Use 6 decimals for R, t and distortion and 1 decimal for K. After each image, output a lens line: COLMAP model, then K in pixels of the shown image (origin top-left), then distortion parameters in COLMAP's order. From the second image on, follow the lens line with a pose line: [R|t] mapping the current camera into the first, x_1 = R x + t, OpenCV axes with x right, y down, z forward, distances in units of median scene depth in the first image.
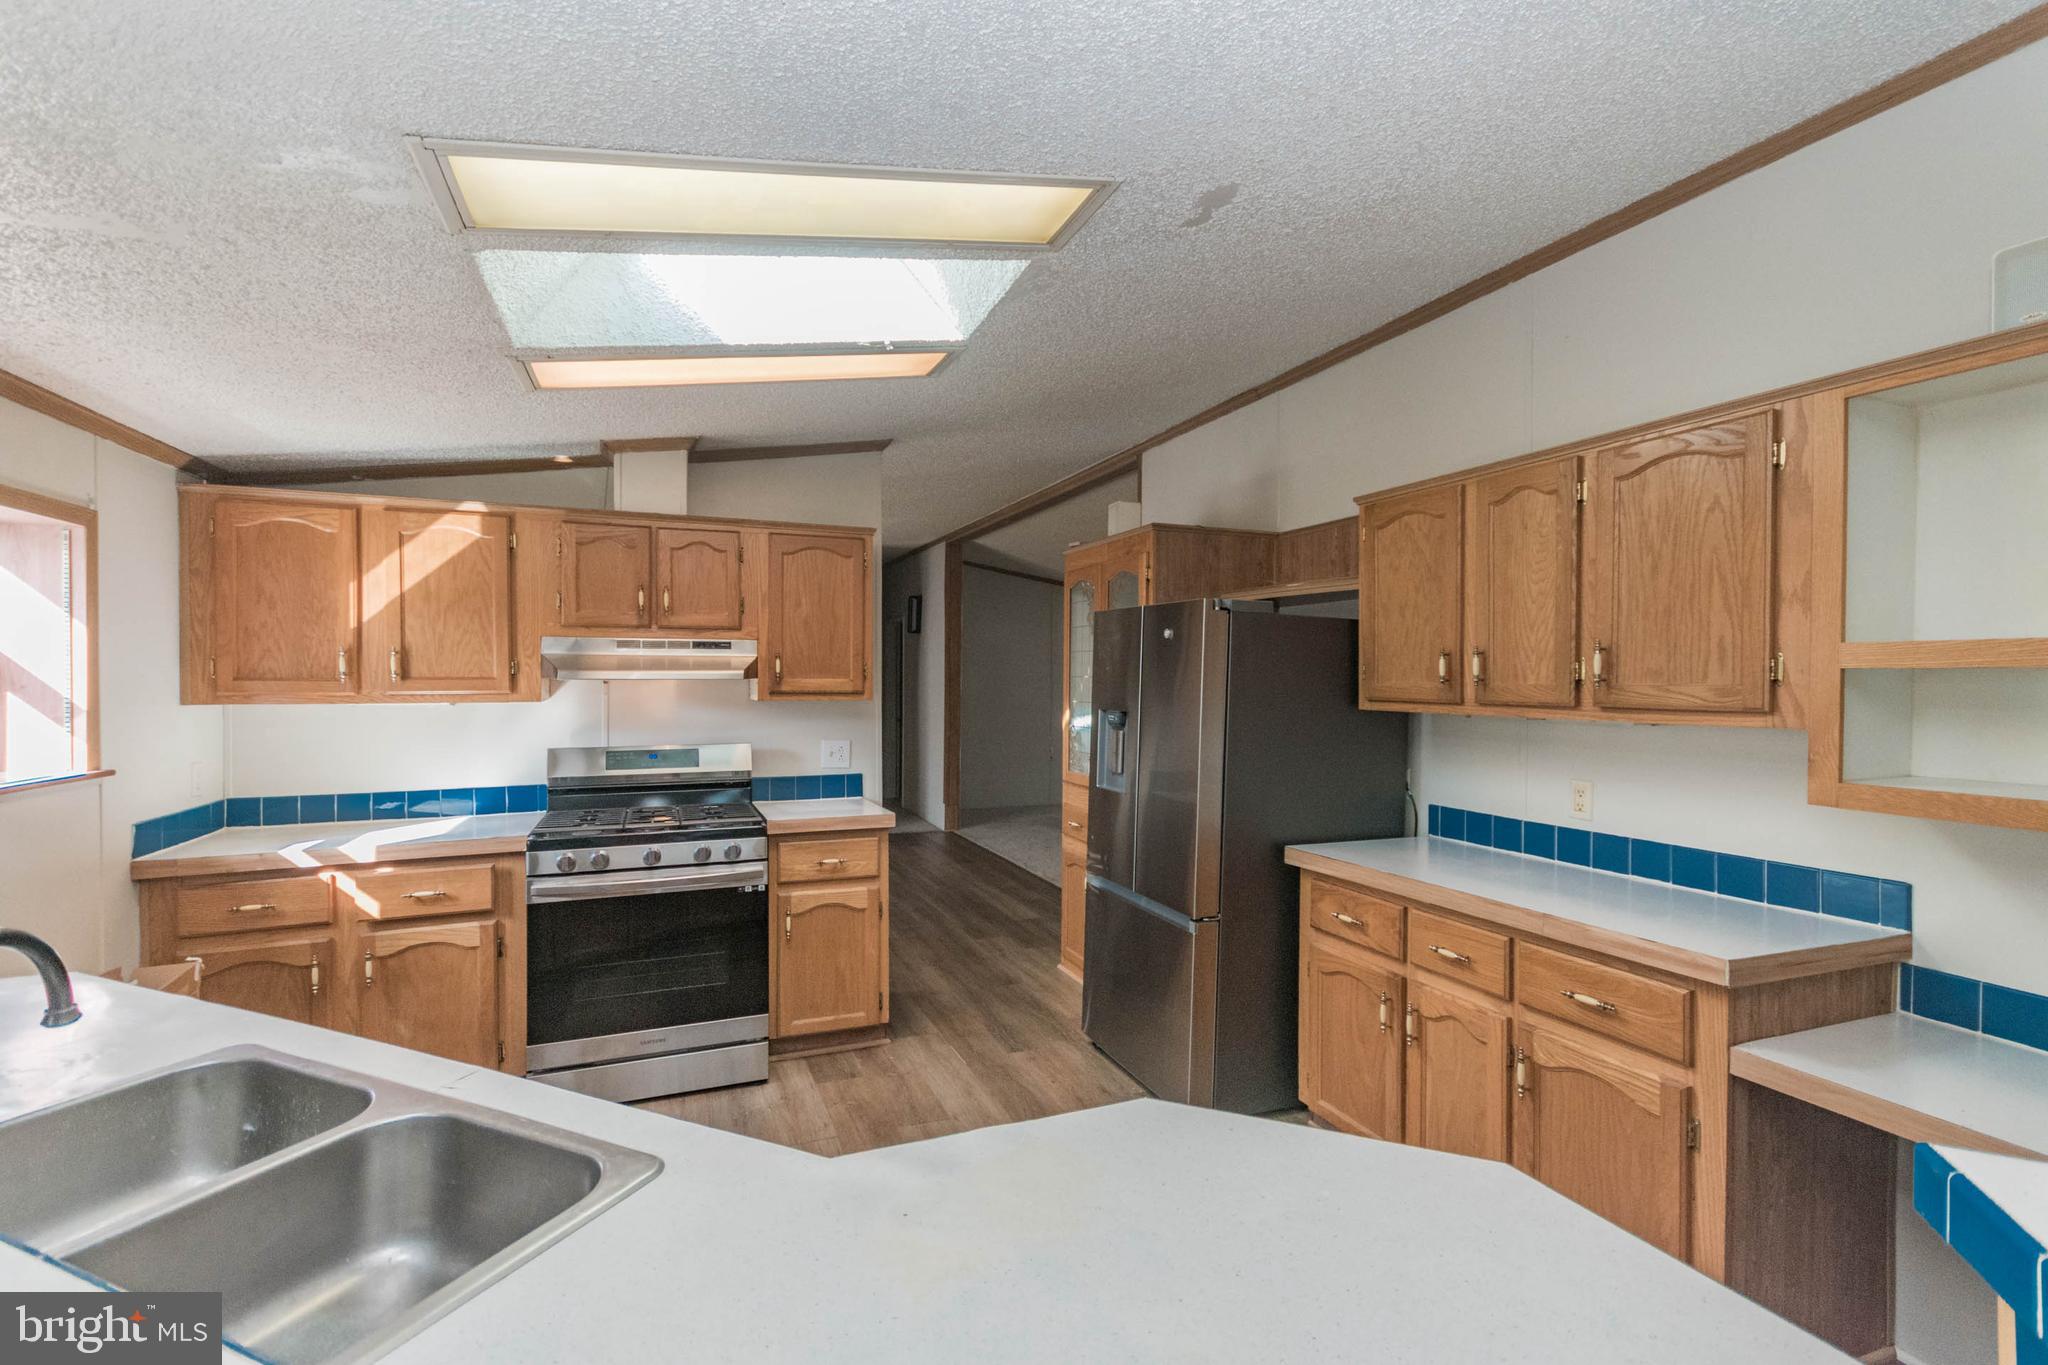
lens RADIAL K [[903.1, 0, 1024.3], [0, 903.1, 681.8], [0, 0, 1]] dist [0.004588, 0.000284]
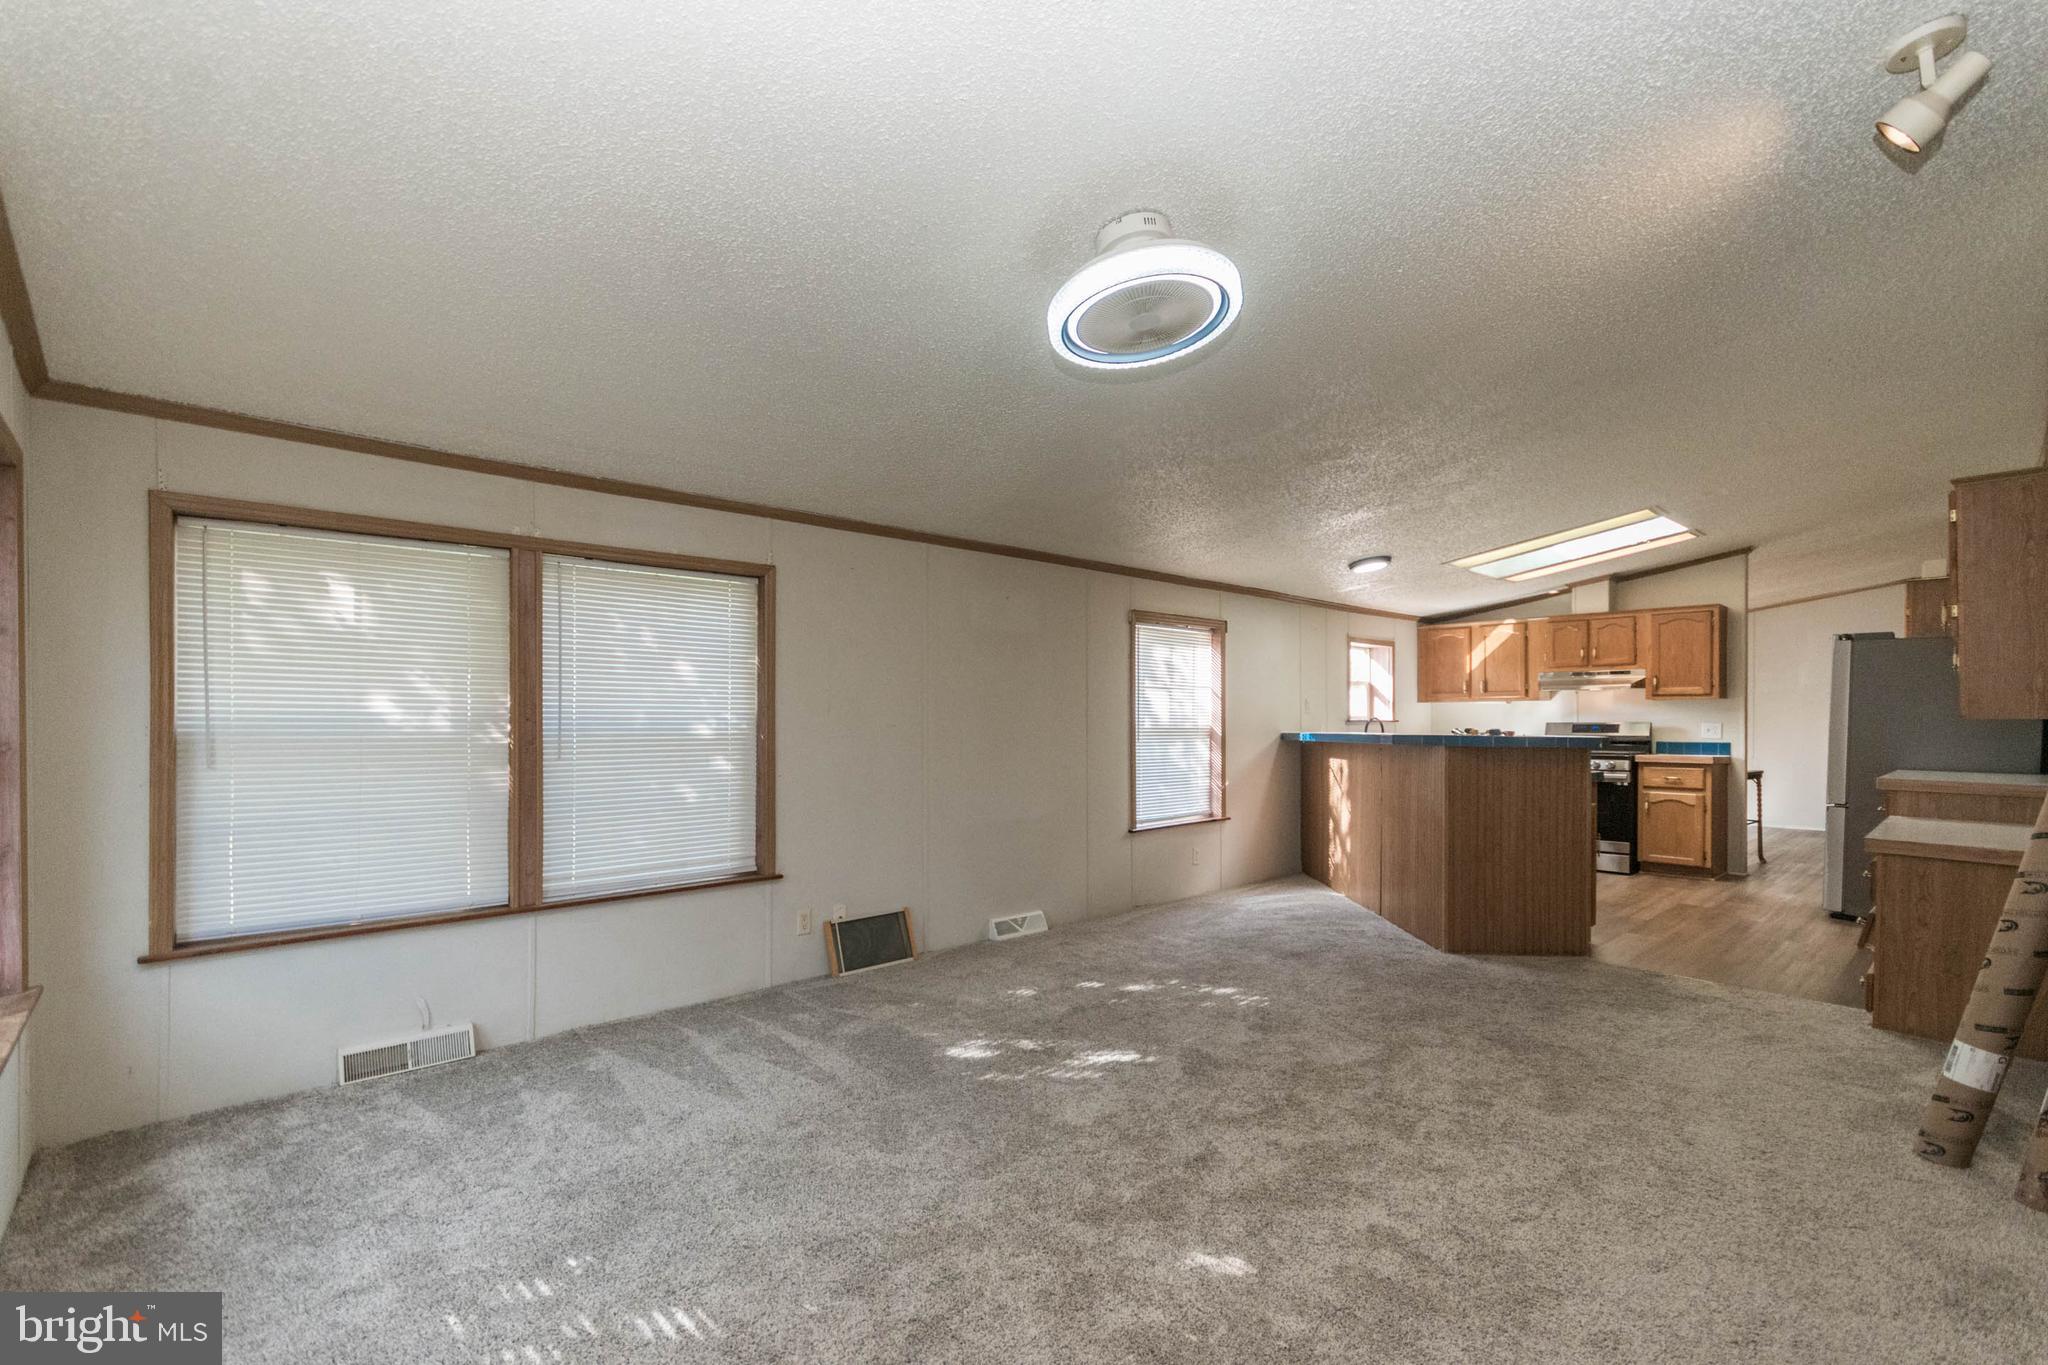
lens RADIAL K [[903.1, 0, 1013.6], [0, 903.1, 717.3], [0, 0, 1]] dist [0.004588, 0.000284]
pose [[0.346783, -0.004504, -0.937935, 1.218257], [-0.002025, 0.999983, -0.005550, 0.082971], [0.937943, 0.003824, 0.346767, -1.110161]]
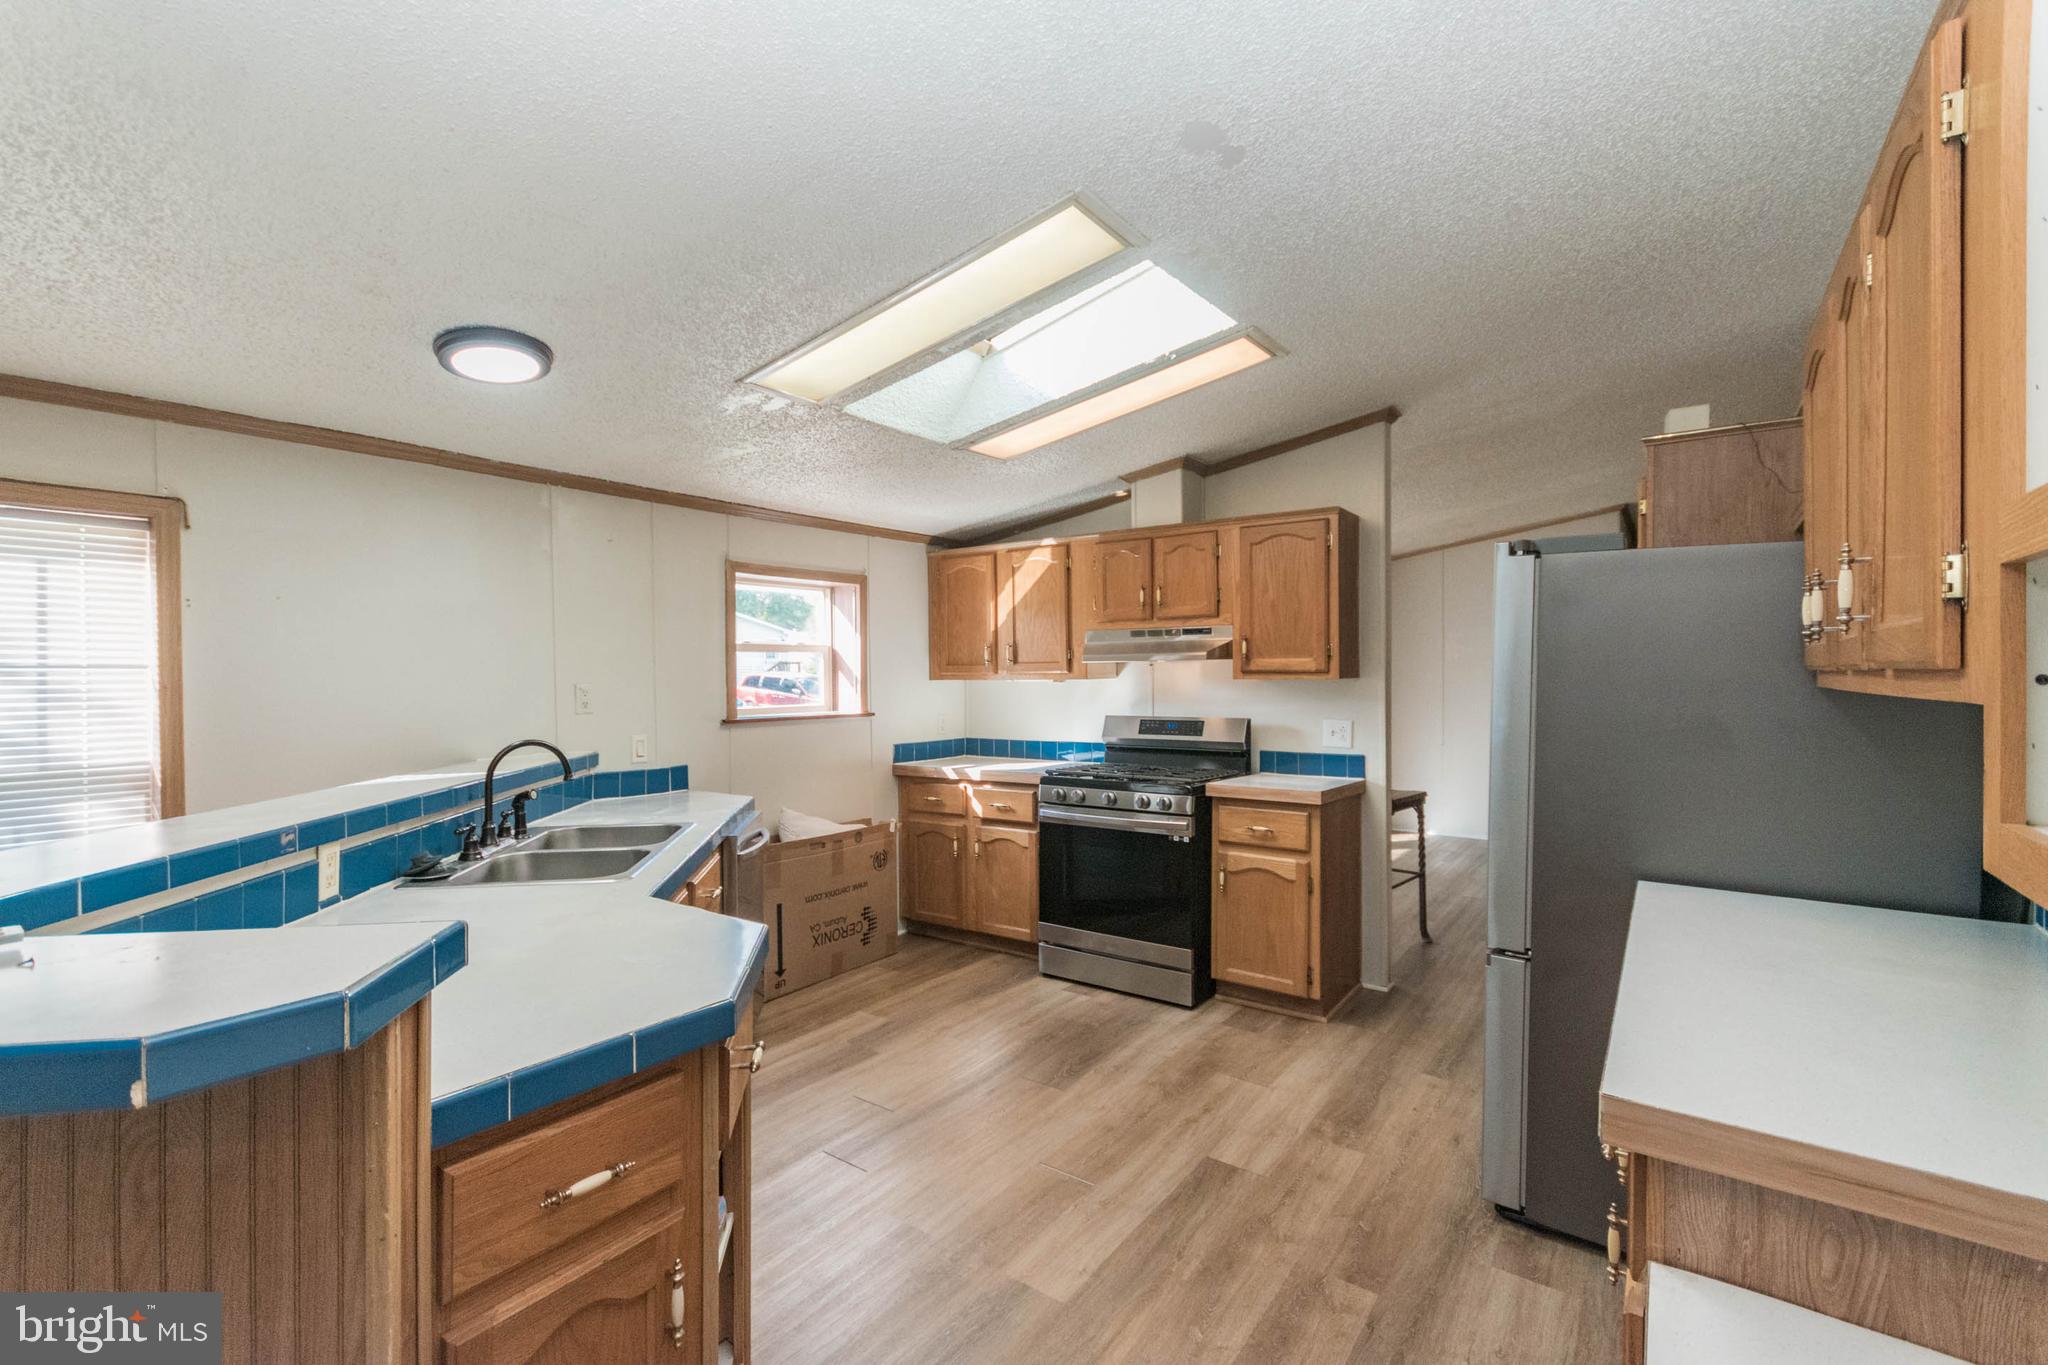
lens RADIAL K [[903.1, 0, 1014.8], [0, 903.1, 677.2], [0, 0, 1]] dist [0.004588, 0.000284]
pose [[0.529242, -0.003843, -0.848462, 0.568084], [0.005022, 0.999986, -0.001397, 0.021048], [0.848456, -0.003521, 0.529254, 0.203203]]
